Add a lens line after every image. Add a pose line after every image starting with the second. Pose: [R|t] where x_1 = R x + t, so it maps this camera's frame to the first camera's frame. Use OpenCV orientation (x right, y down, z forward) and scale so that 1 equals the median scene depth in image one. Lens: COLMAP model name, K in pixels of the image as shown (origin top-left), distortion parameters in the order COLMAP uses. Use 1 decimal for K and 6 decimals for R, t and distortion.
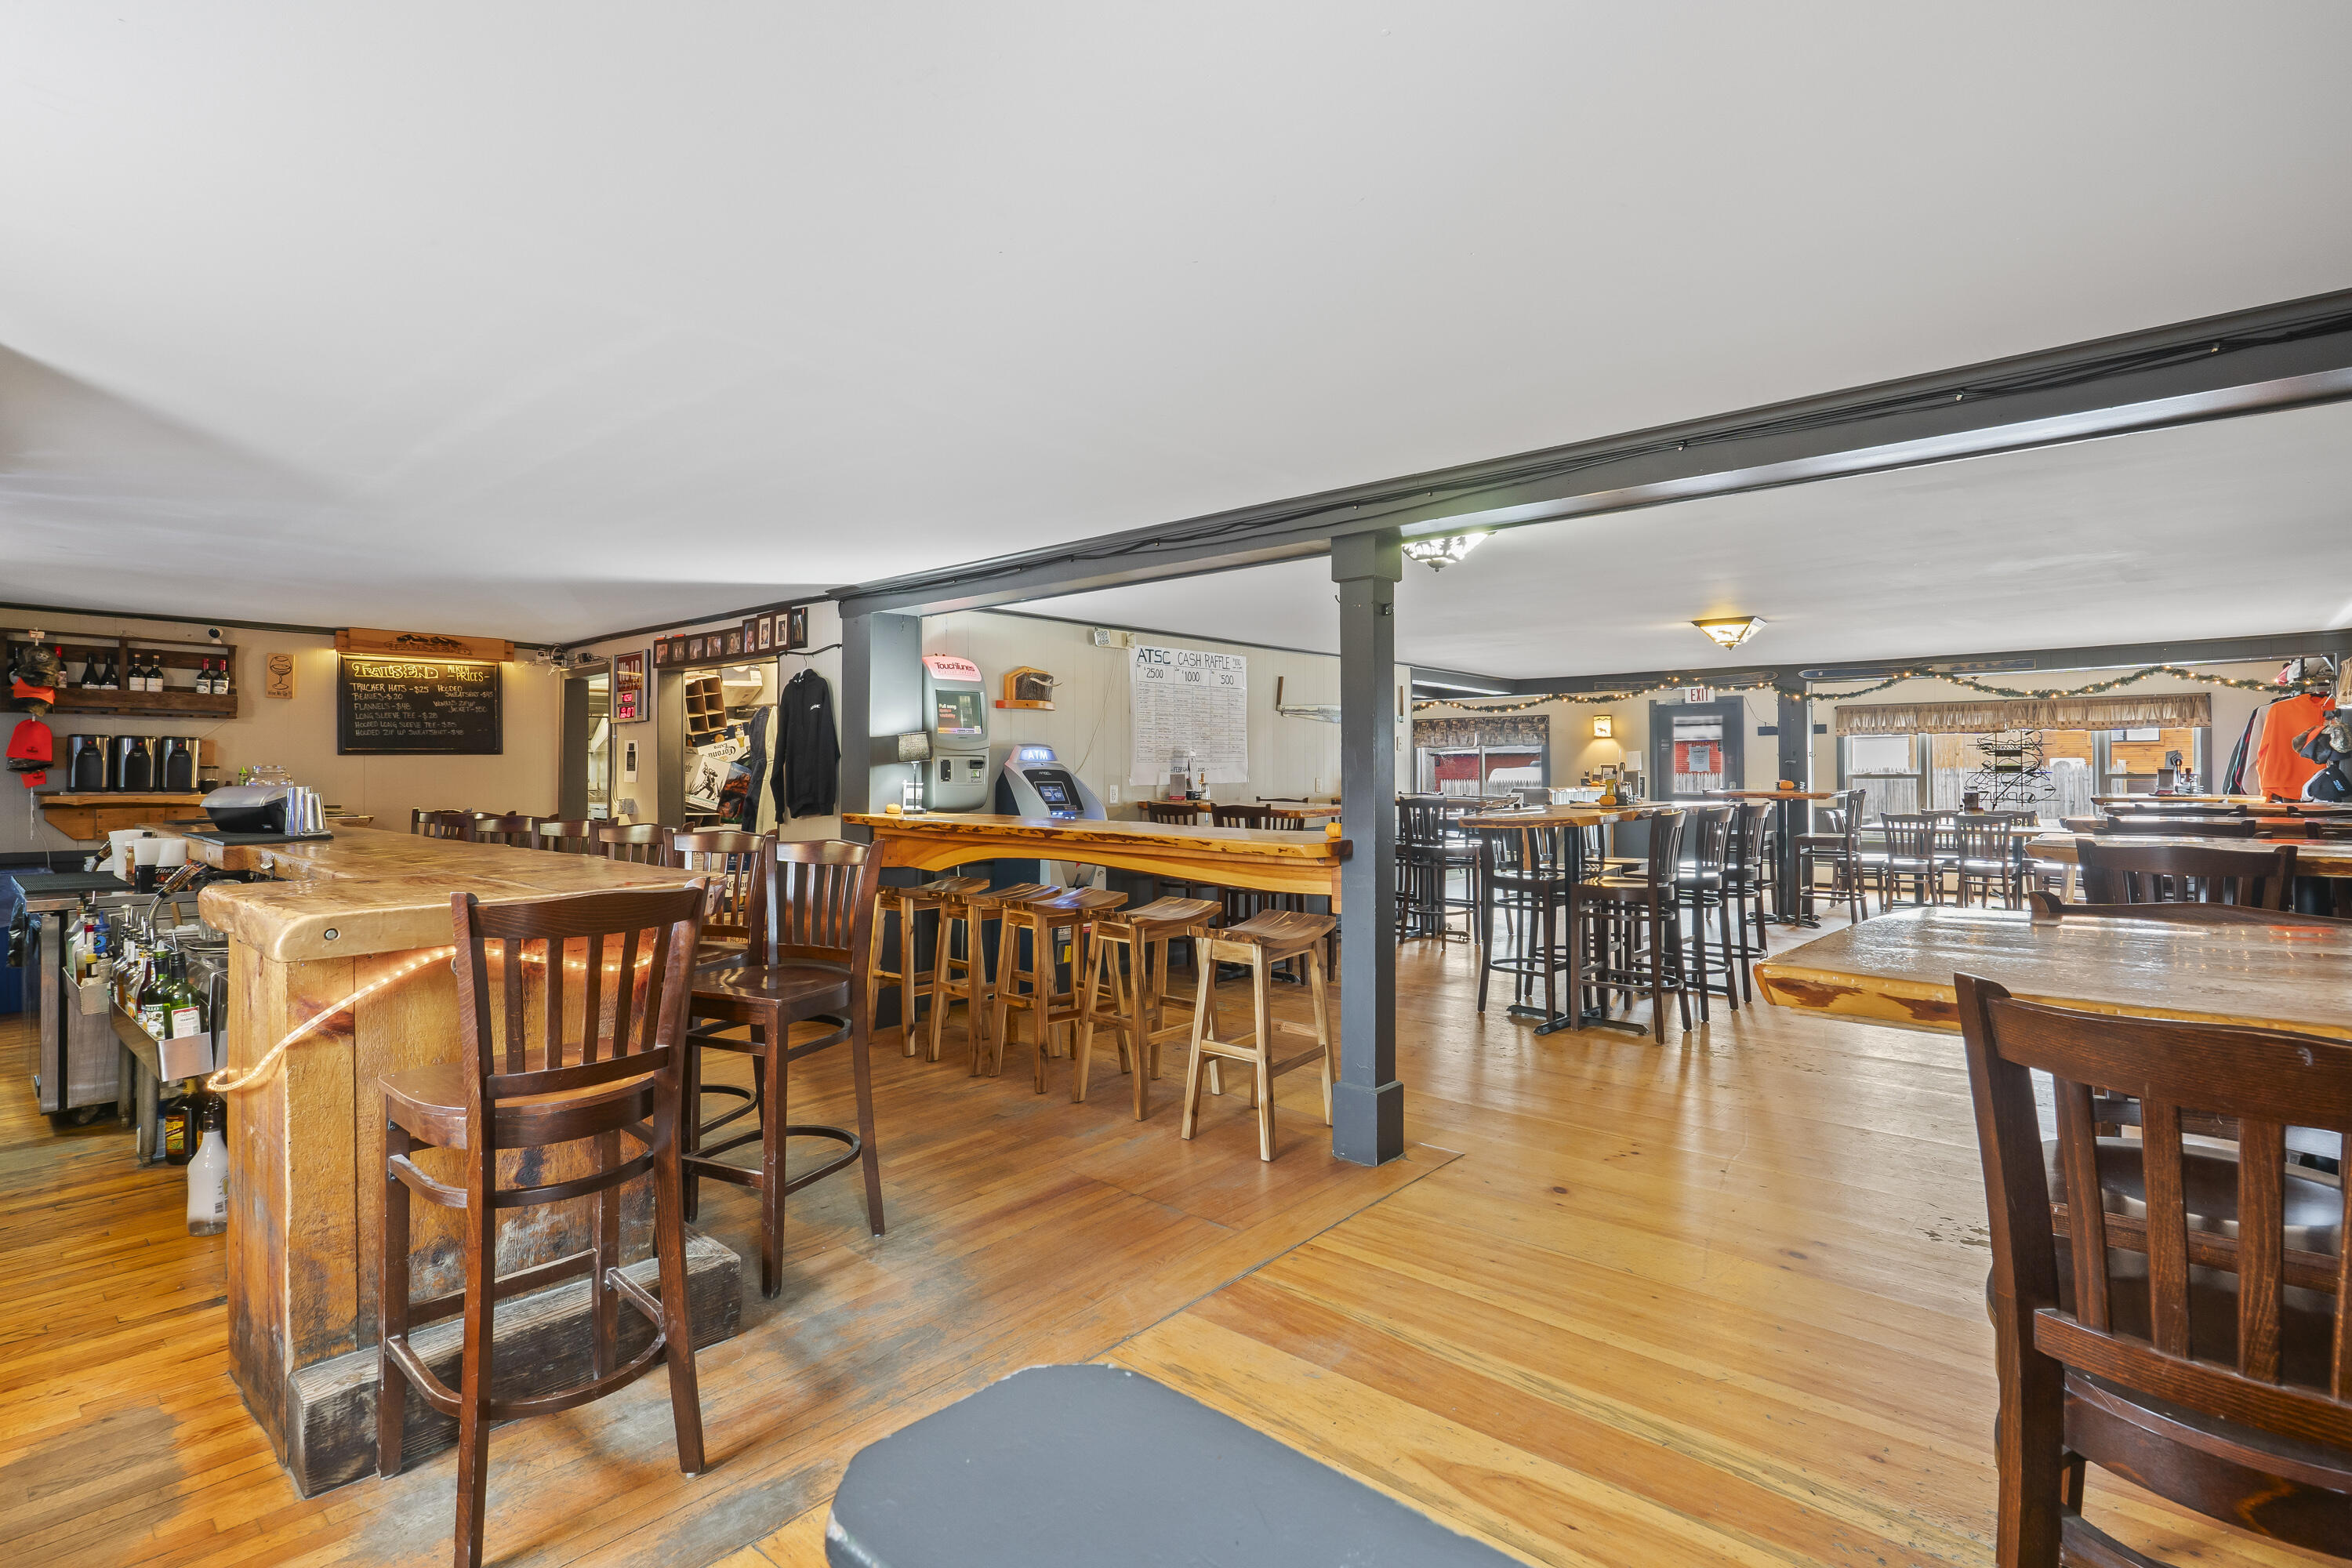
lens RADIAL K [[1201.8, 0, 1170.4], [0, 1201.8, 778.0], [0, 0, 1]] dist [0.000216, -0.000547]
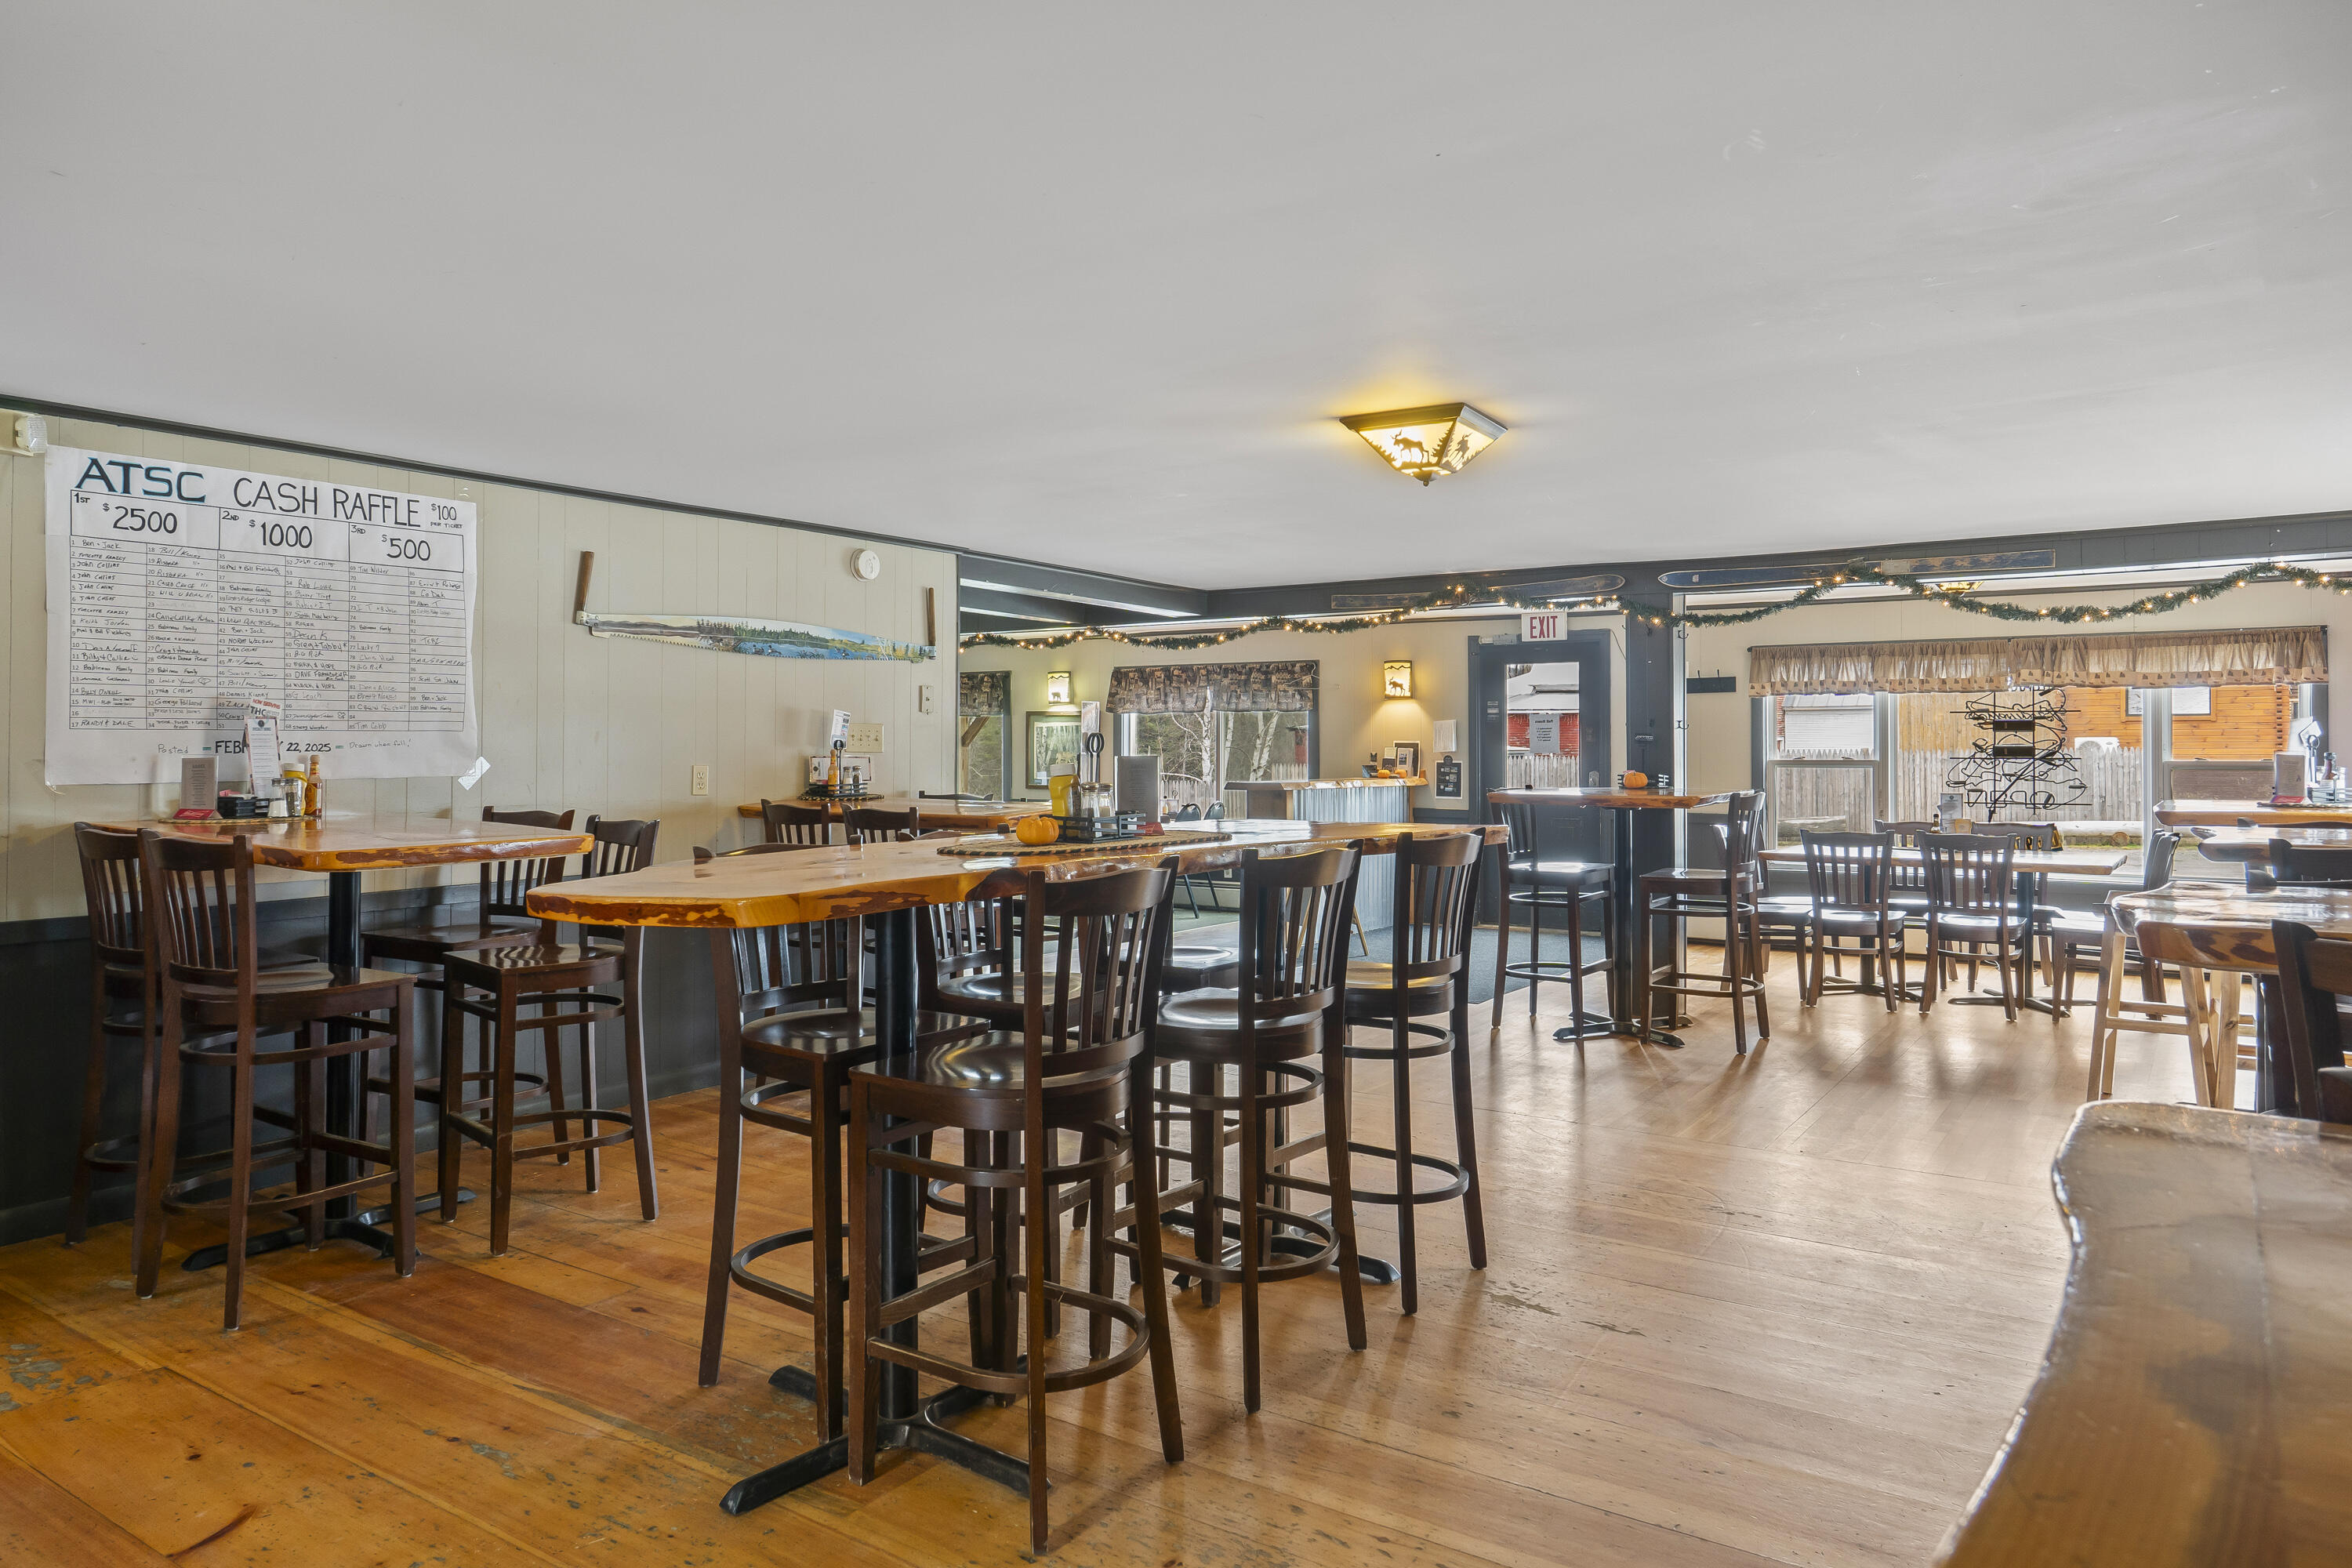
lens RADIAL K [[1625.4, 0, 1175.2], [0, 1625.4, 770.4], [0, 0, 1]] dist [0.002024, 0.001773]
pose [[0.991885, 0.002530, 0.127113, 0.195242], [-0.003389, 0.999973, 0.006543, -0.002575], [-0.127093, -0.006920, 0.991867, 0.269925]]
